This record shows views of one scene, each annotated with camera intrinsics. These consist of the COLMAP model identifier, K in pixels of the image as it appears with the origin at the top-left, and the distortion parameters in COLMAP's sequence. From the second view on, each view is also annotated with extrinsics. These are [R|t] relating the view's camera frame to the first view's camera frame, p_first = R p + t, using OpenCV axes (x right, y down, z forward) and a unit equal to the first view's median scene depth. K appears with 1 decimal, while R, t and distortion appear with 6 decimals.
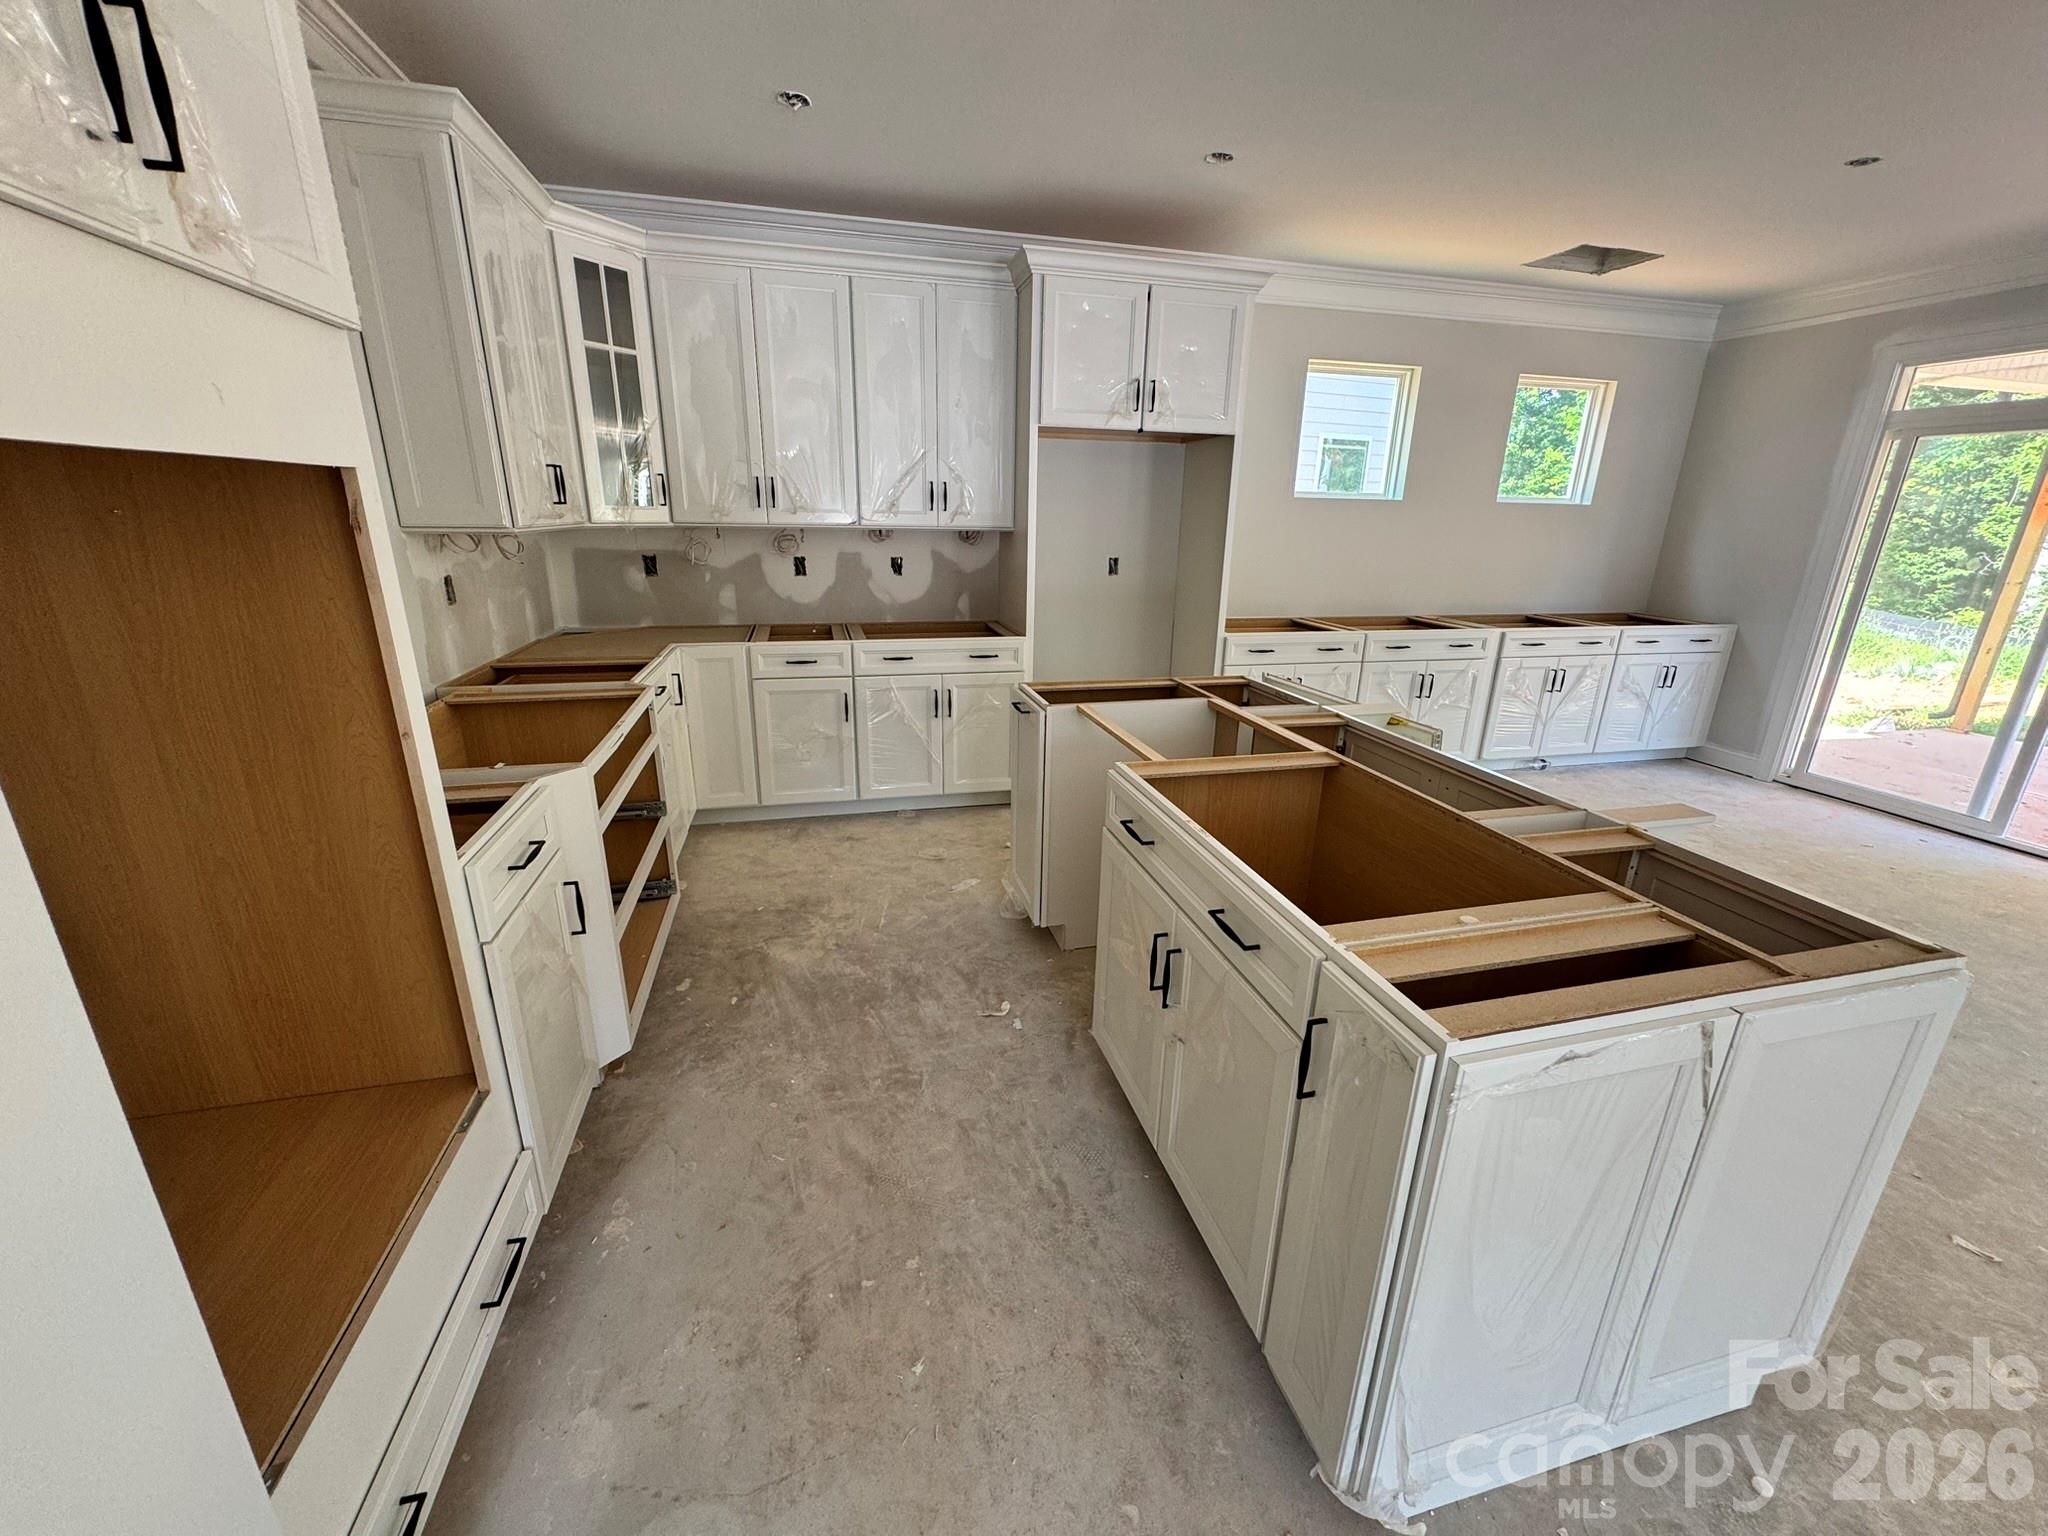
lens RADIAL K [[811.5, 0, 1021.6], [0, 811.5, 764.7], [0, 0, 1]] dist [0.000627, 0.000025]
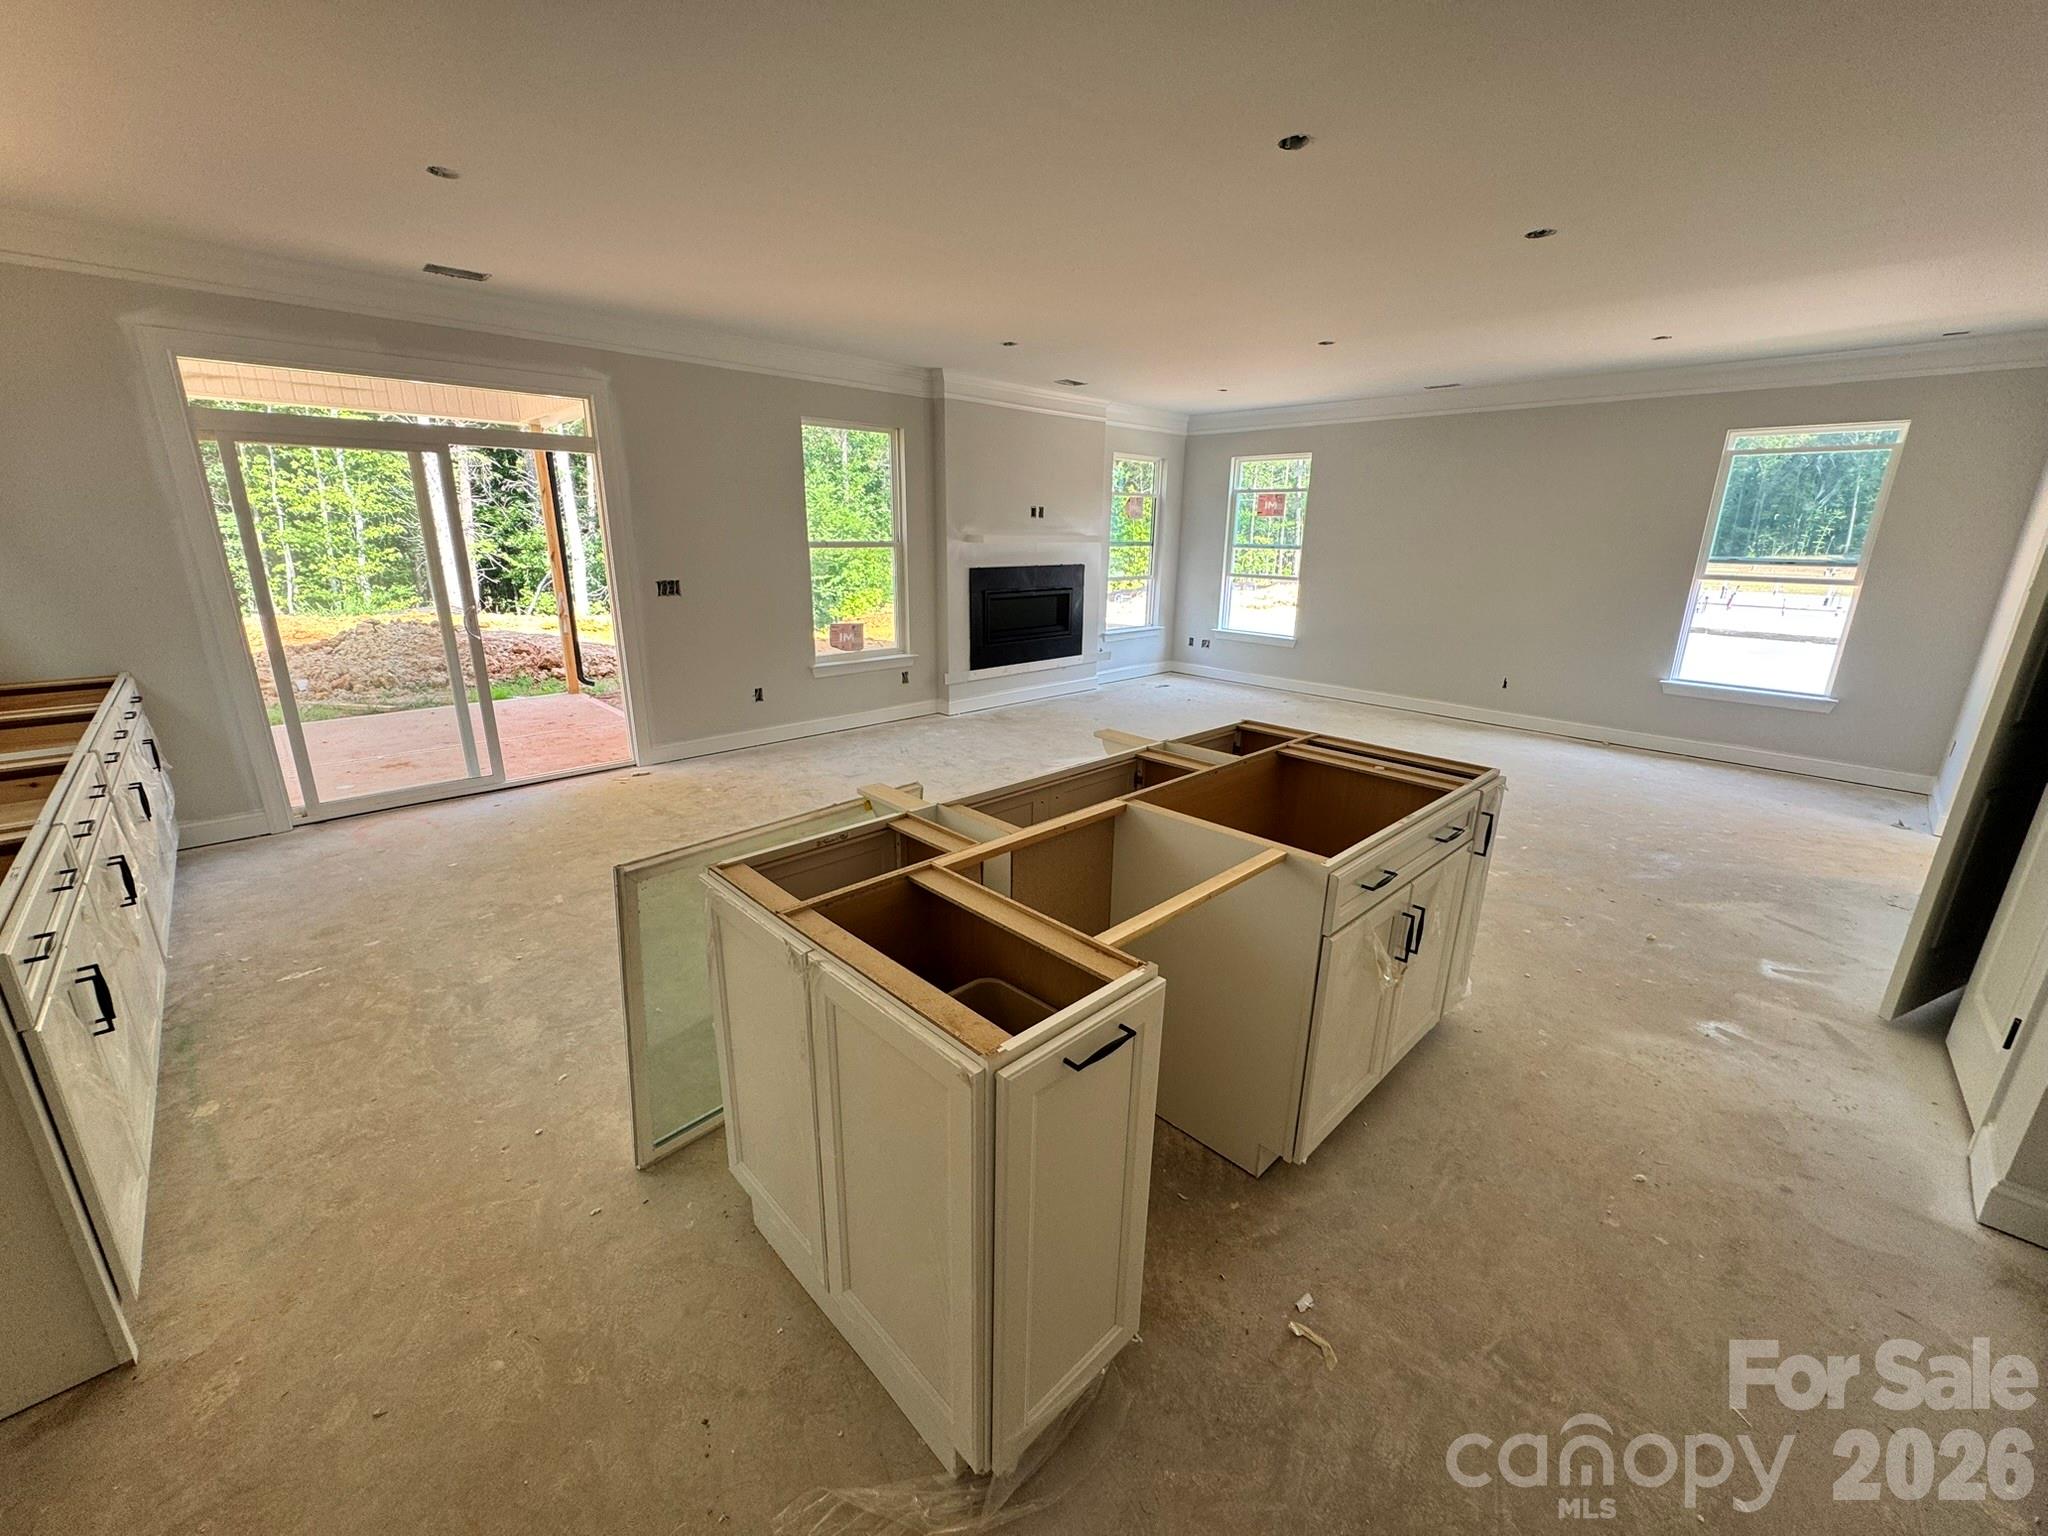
lens RADIAL K [[811.5, 0, 1021.6], [0, 811.5, 764.7], [0, 0, 1]] dist [0.000627, 0.000025]
pose [[-0.496121, -0.270493, 0.825044, -0.203020], [0.237715, 0.871610, 0.428704, -0.271311], [-0.835078, 0.408814, -0.368124, 0.758862]]
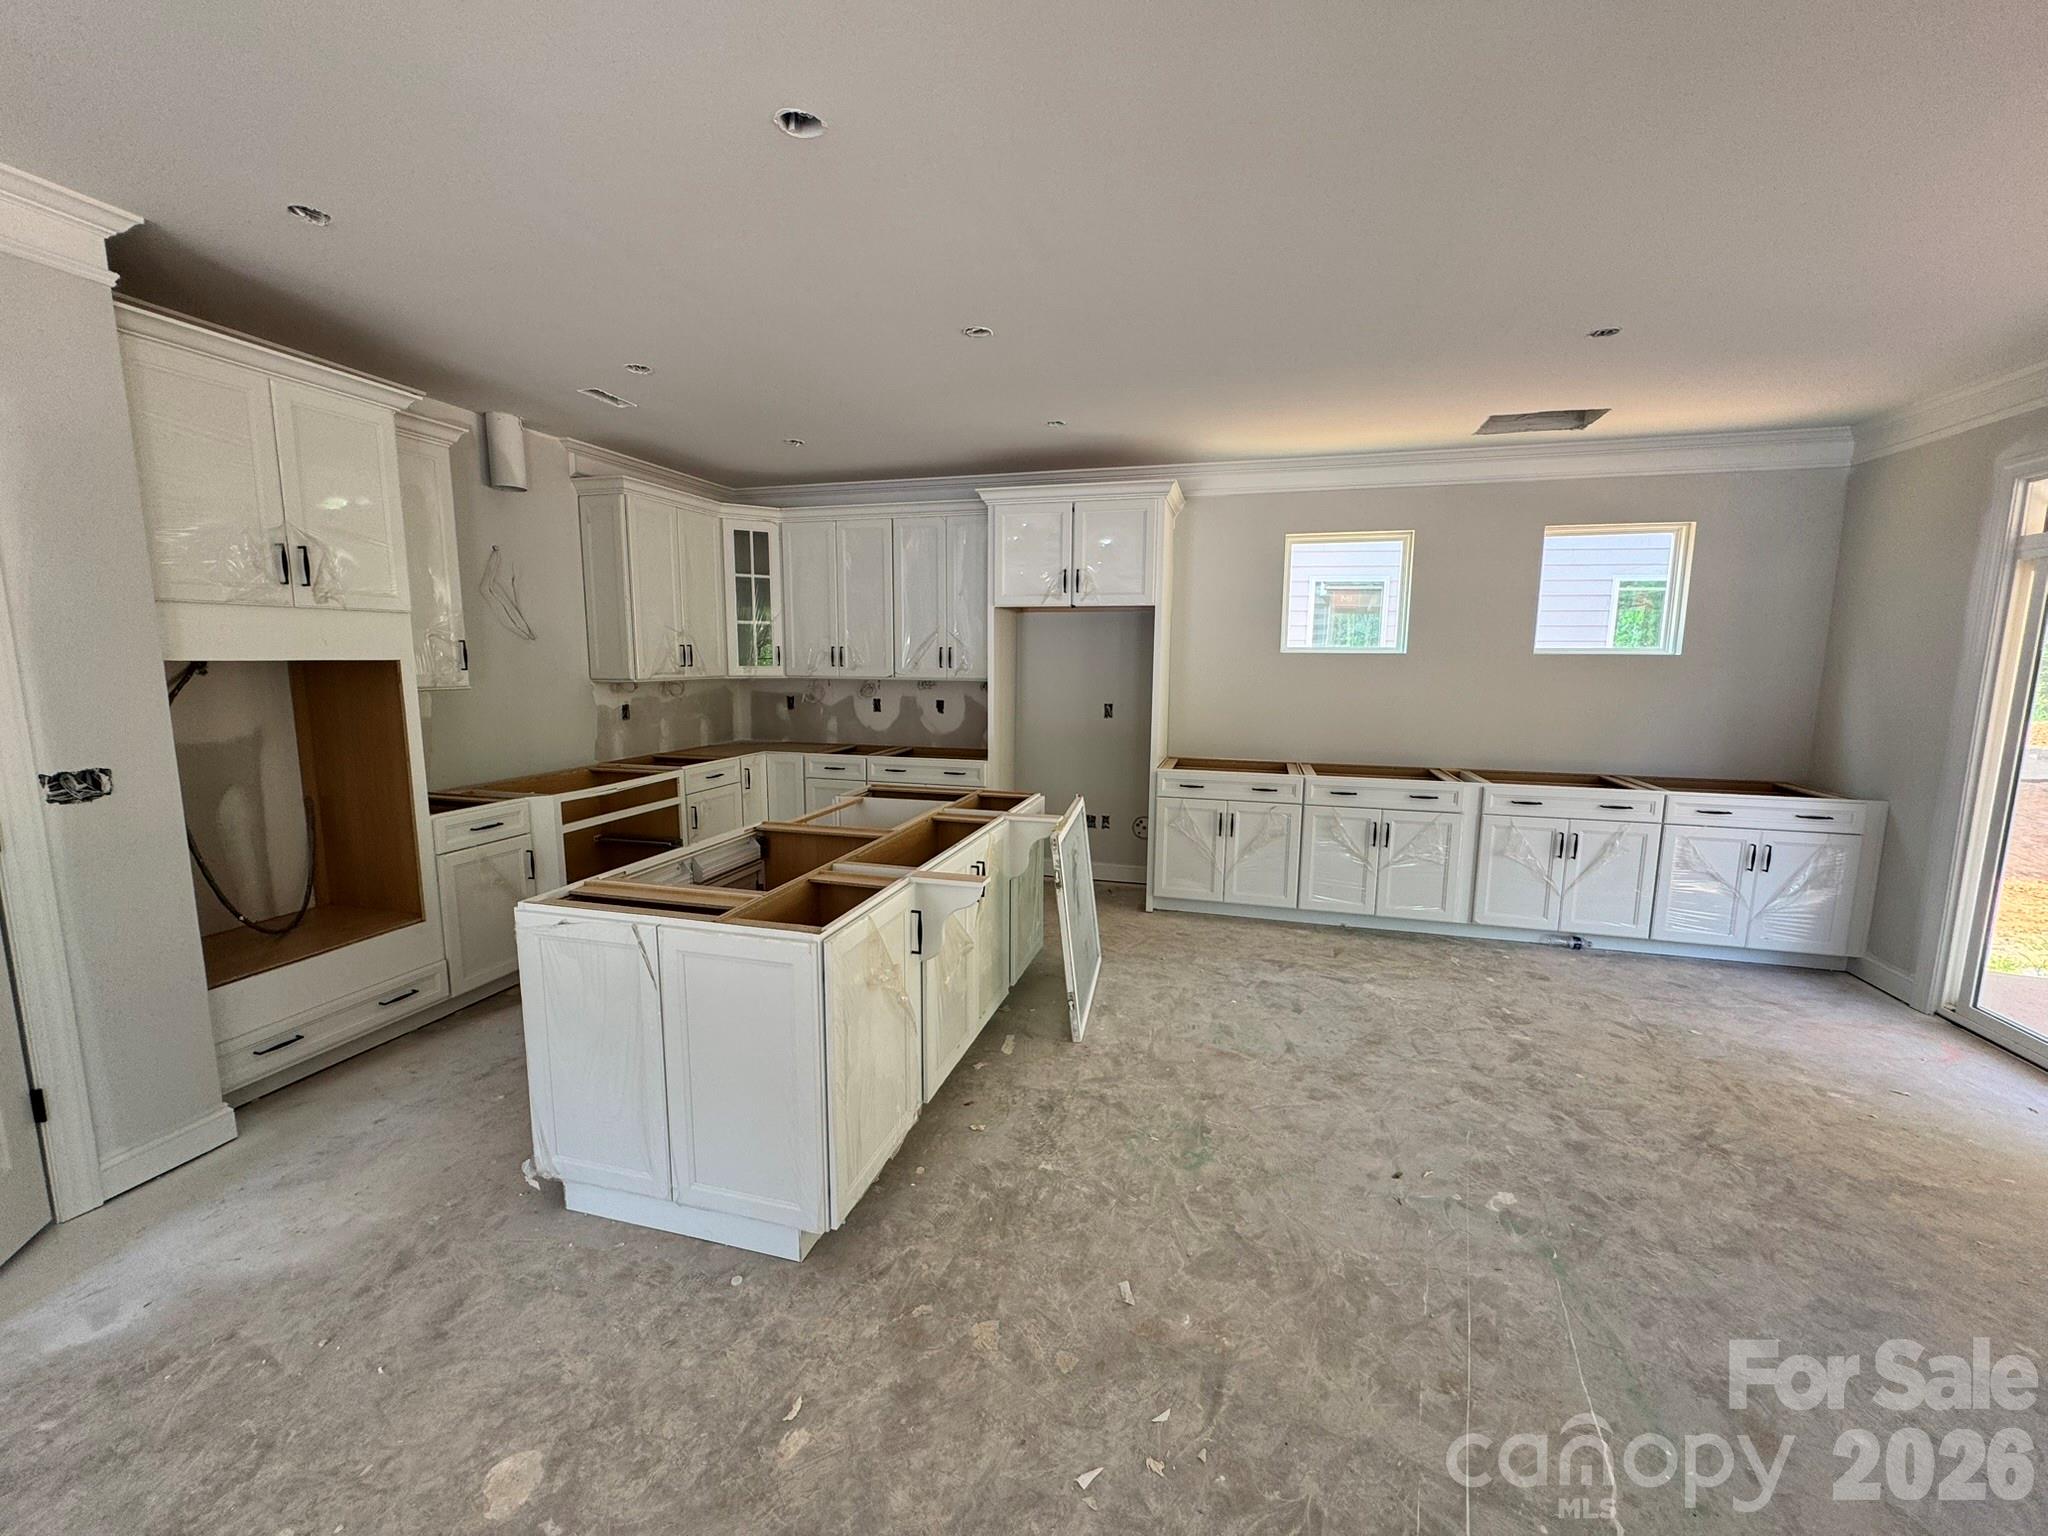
lens RADIAL K [[811.5, 0, 1021.6], [0, 811.5, 764.7], [0, 0, 1]] dist [0.000627, 0.000025]
pose [[0.867058, 0.053881, -0.495284, 0.666944], [-0.139877, 0.980476, -0.138209, 0.019219], [0.478167, 0.189114, 0.857666, -0.081250]]
